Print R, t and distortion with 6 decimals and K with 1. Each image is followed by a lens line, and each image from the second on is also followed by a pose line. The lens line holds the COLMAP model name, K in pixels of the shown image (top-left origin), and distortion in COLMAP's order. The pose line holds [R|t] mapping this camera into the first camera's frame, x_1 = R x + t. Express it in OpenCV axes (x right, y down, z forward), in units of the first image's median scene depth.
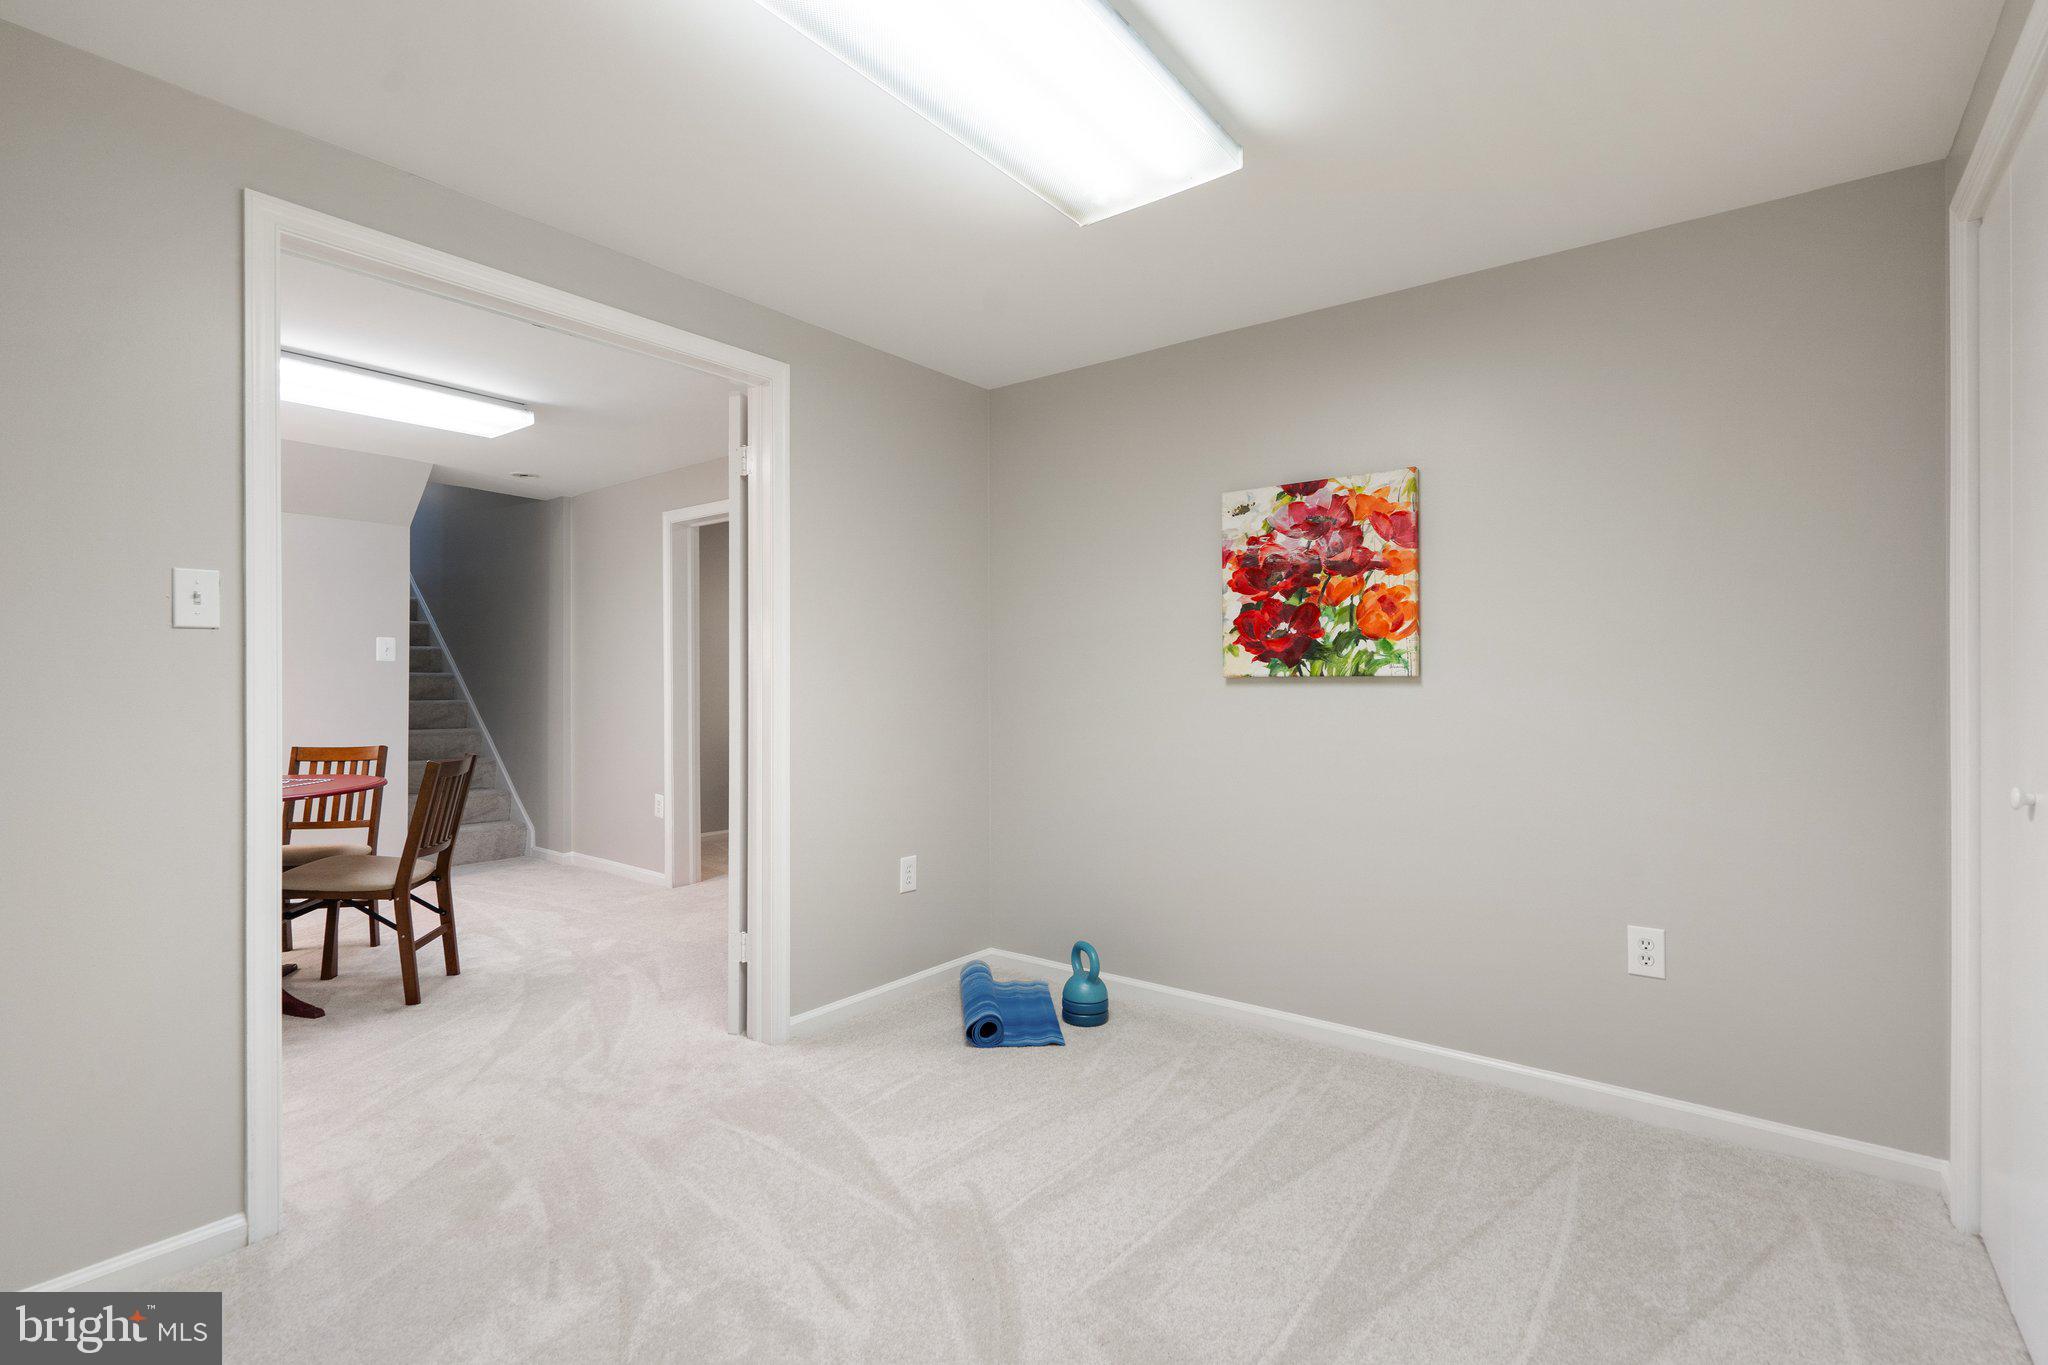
lens RADIAL K [[944.6, 0, 1030.0], [0, 944.6, 688.0], [0, 0, 1]] dist [-0.006823, 0.002796]
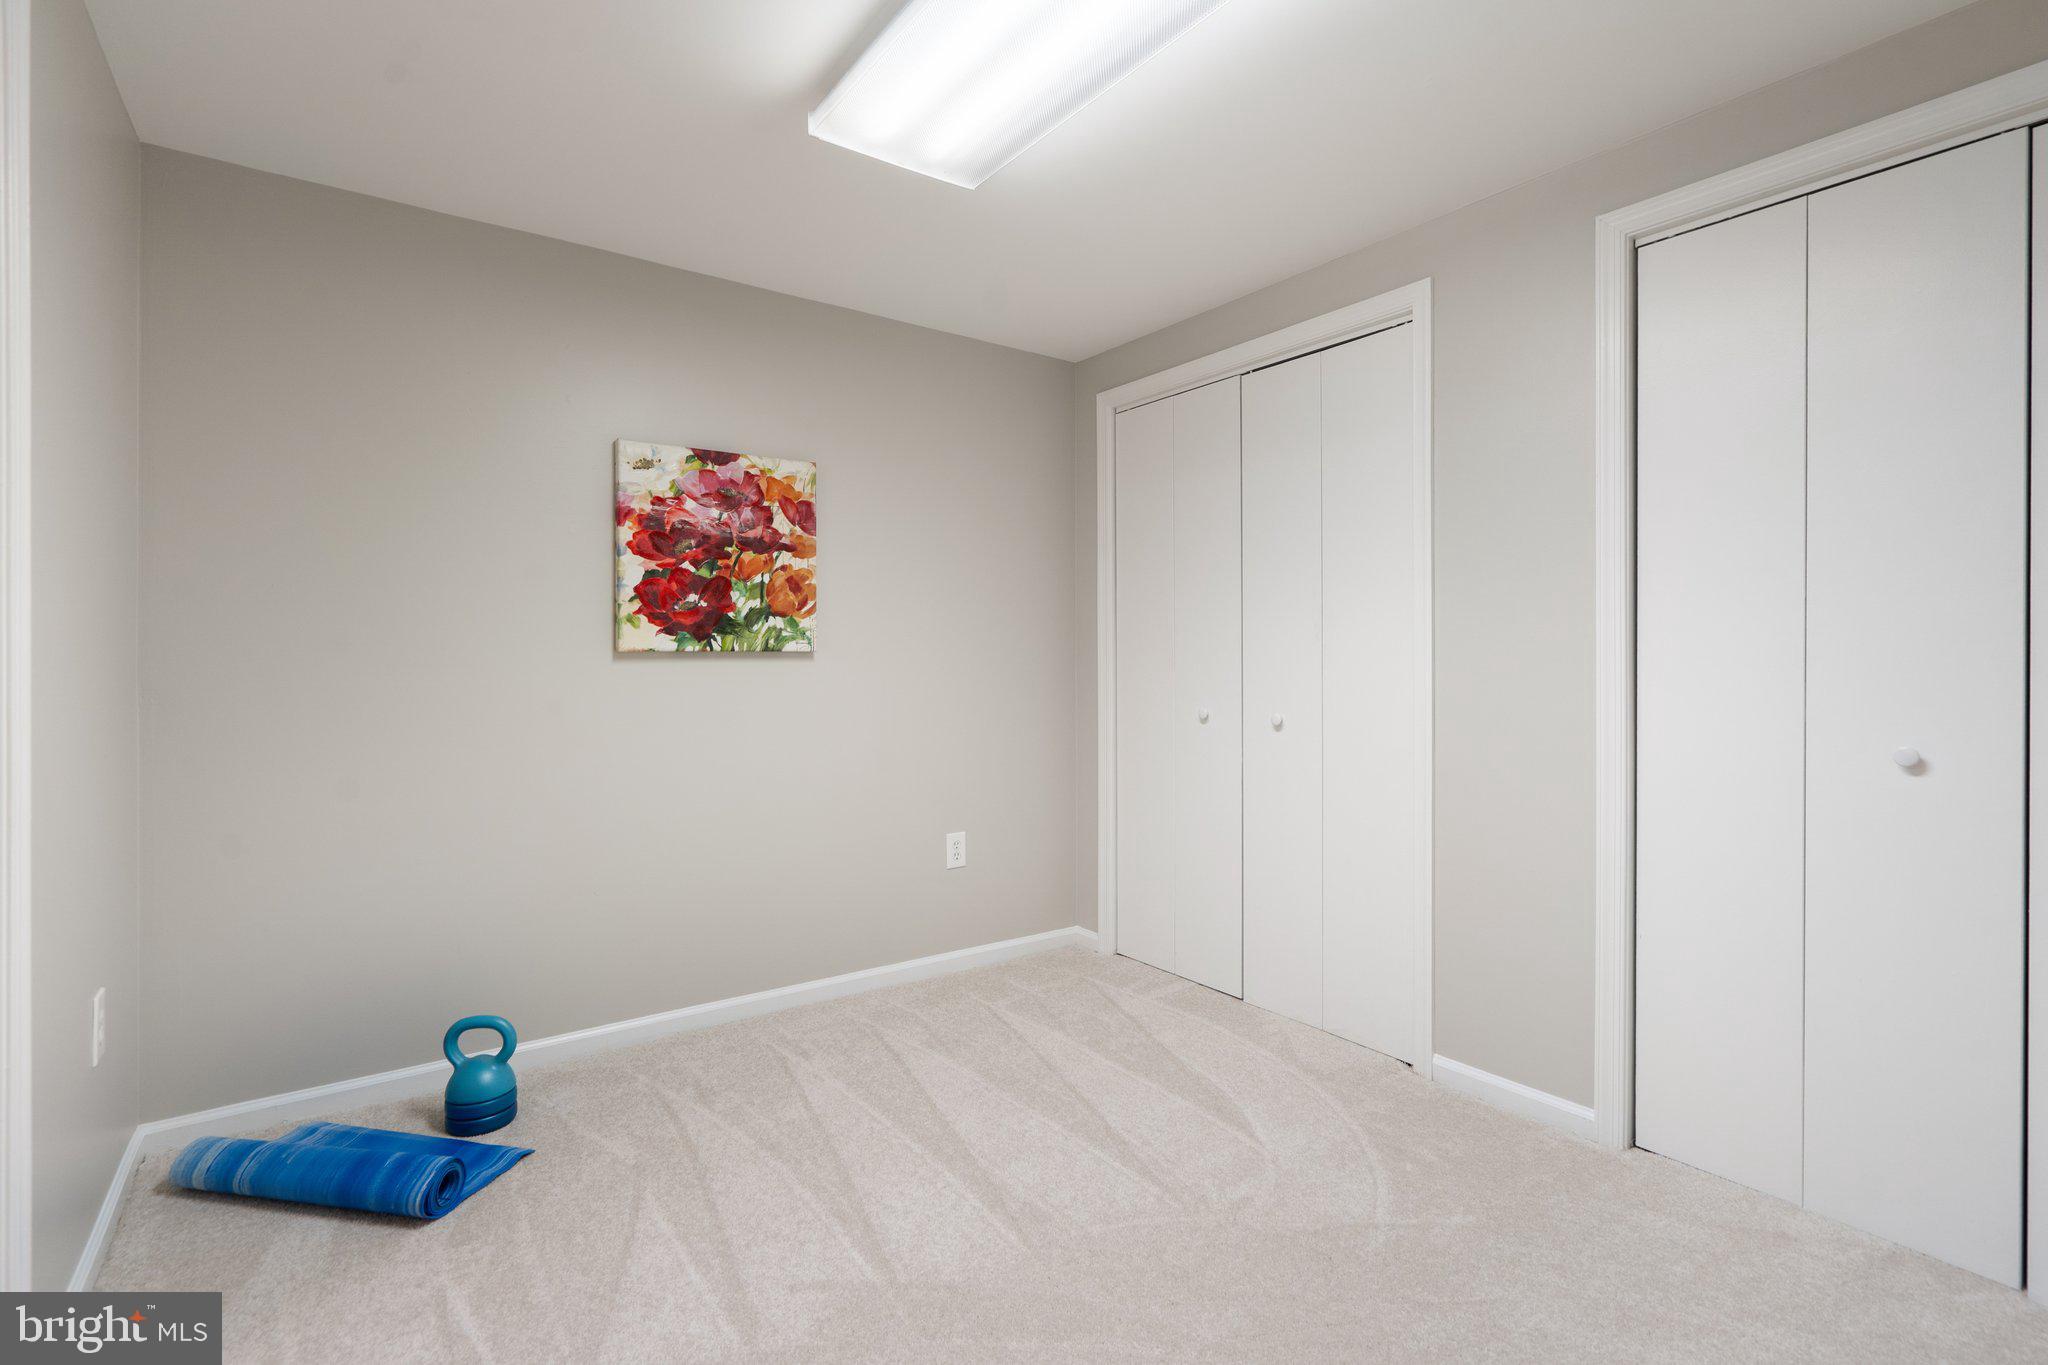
lens RADIAL K [[944.6, 0, 1029.5], [0, 944.6, 662.6], [0, 0, 1]] dist [-0.006823, 0.002796]
pose [[0.283918, -0.006211, 0.958828, -0.560191], [0.006346, 0.999969, 0.004598, -0.003136], [-0.958827, 0.004780, 0.283949, 0.424501]]
